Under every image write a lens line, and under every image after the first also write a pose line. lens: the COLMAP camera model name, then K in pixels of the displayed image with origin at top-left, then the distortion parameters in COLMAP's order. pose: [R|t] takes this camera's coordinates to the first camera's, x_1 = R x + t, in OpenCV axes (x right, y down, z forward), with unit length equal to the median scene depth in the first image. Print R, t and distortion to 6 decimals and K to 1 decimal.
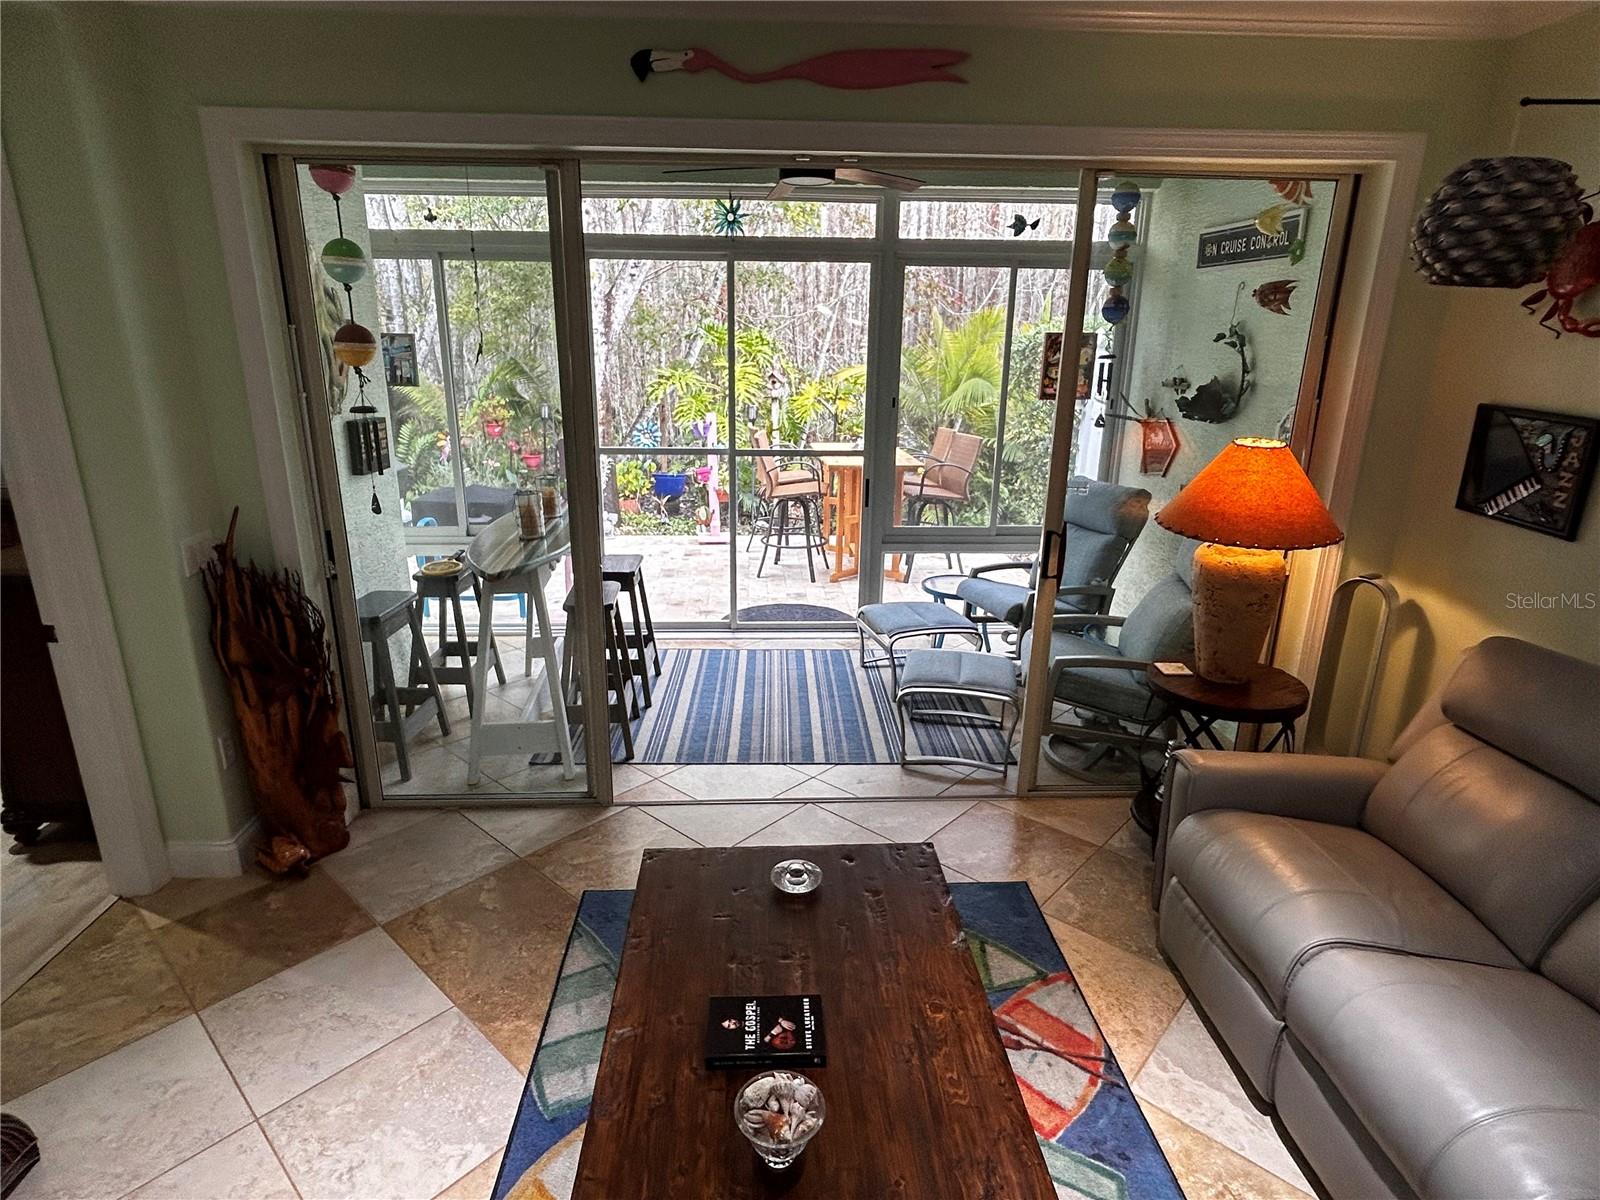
lens RADIAL K [[881.7, 0, 797.0], [0, 881.7, 593.9], [0, 0, 1]] dist [0.024816, 0.001403]
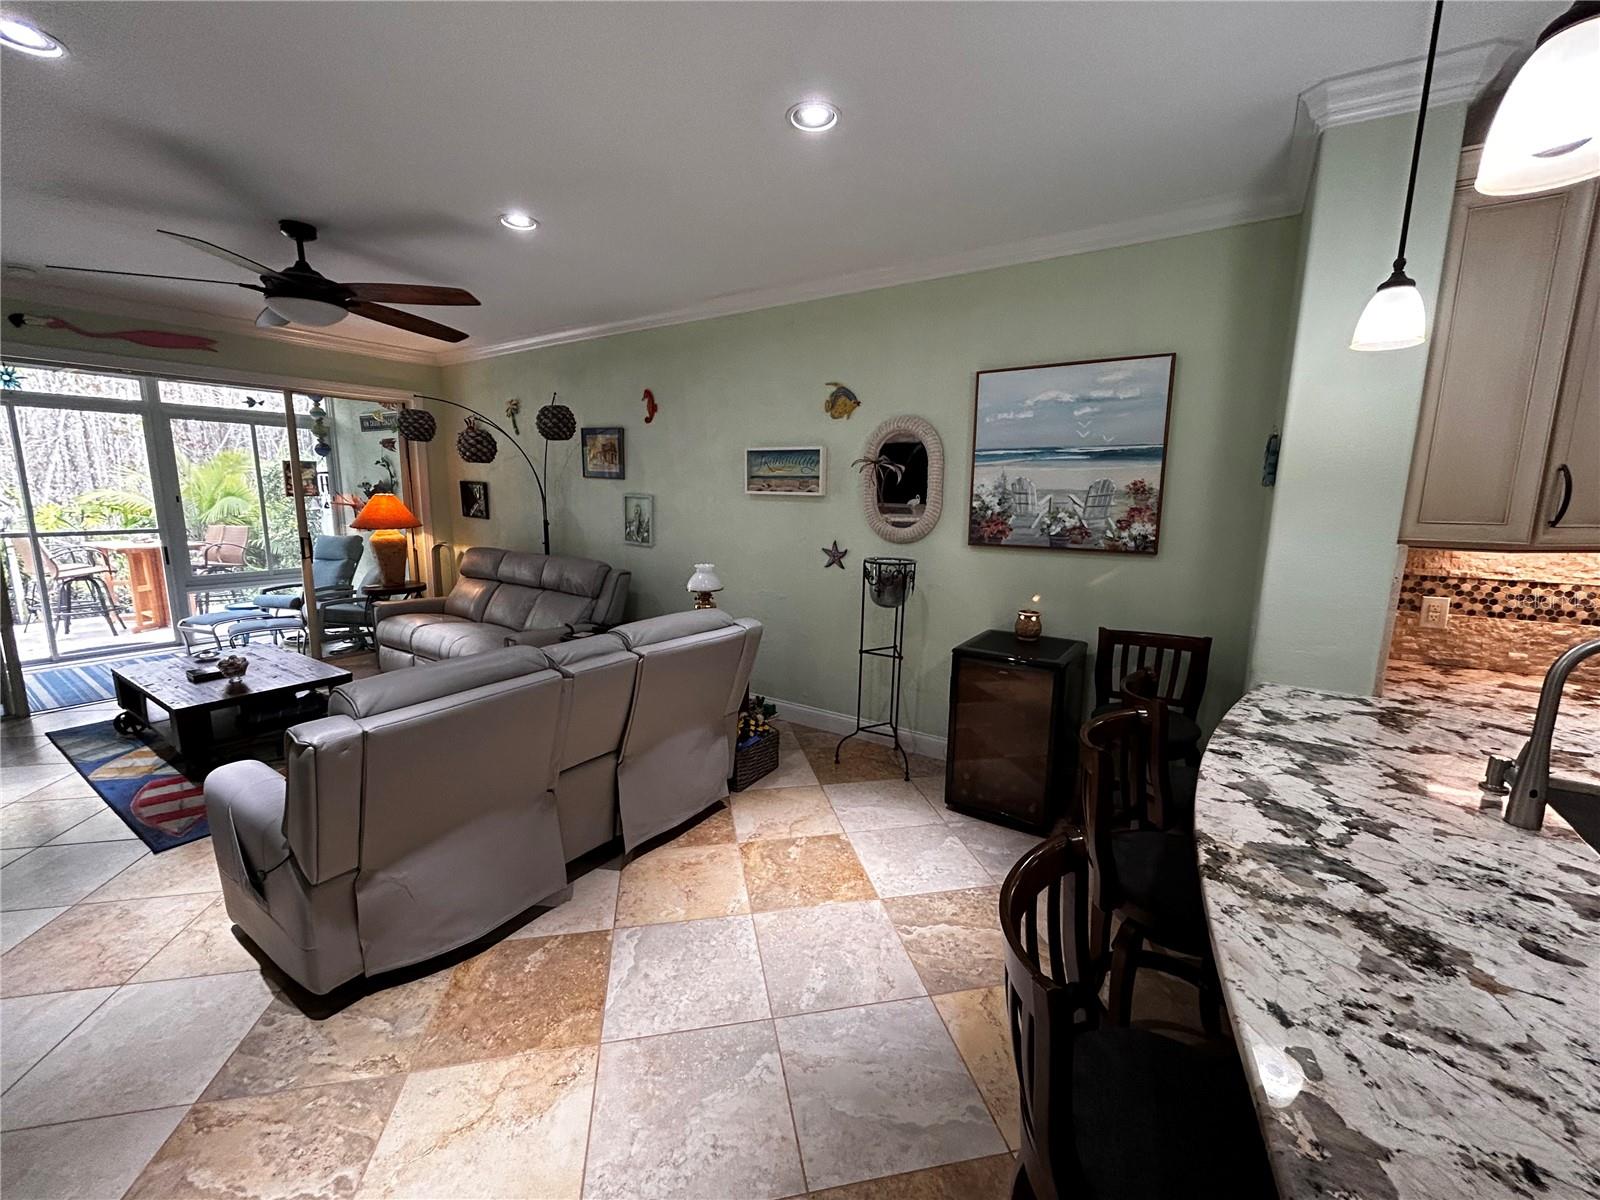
lens RADIAL K [[649.1, 0, 802.1], [0, 649.1, 599.7], [0, 0, 1]] dist [0.000265, -0.000376]
pose [[0.600142, -0.139365, 0.787659, -0.182216], [0.222012, 0.975038, 0.003361, 0.235227], [-0.768466, 0.172853, 0.616102, -0.645092]]
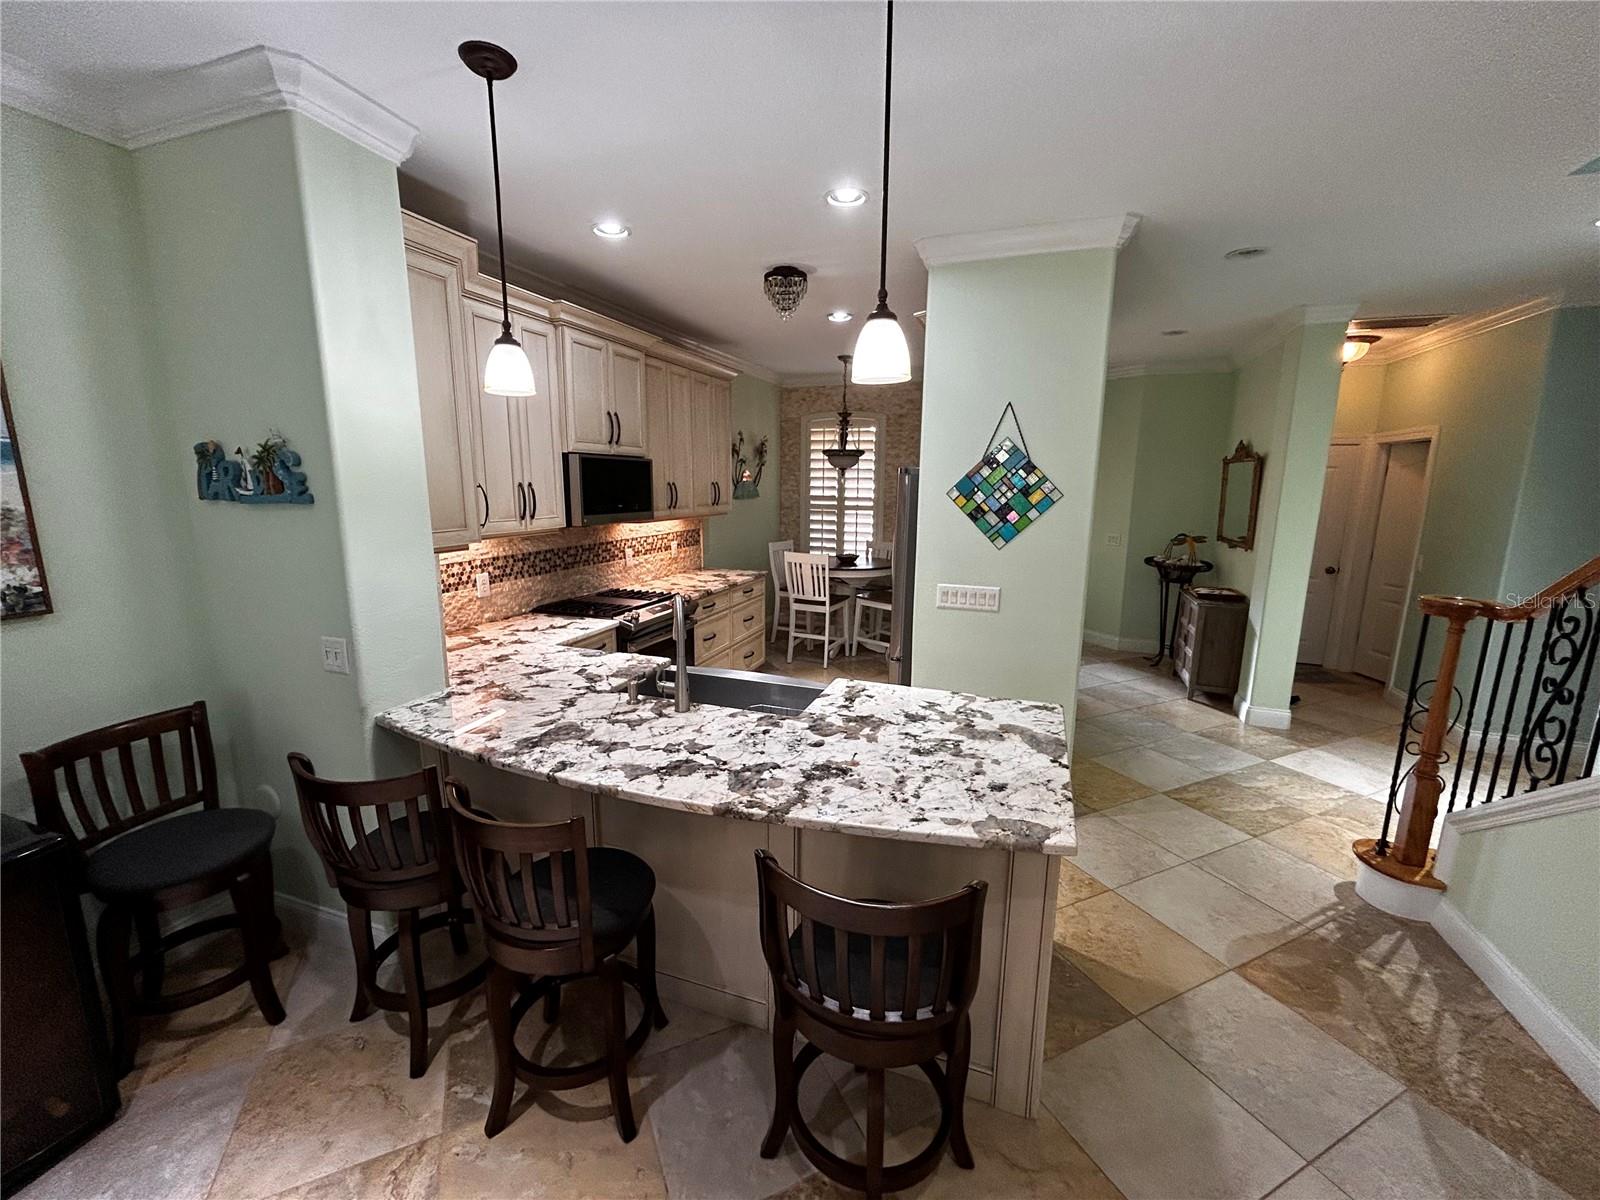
lens RADIAL K [[649.1, 0, 793.7], [0, 649.1, 598.9], [0, 0, 1]] dist [0.000265, -0.000376]
pose [[-0.916979, -0.093913, 0.387724, -0.055096], [0.092271, 0.895614, 0.435156, 0.139871], [-0.388118, 0.434805, -0.812594, -0.405734]]
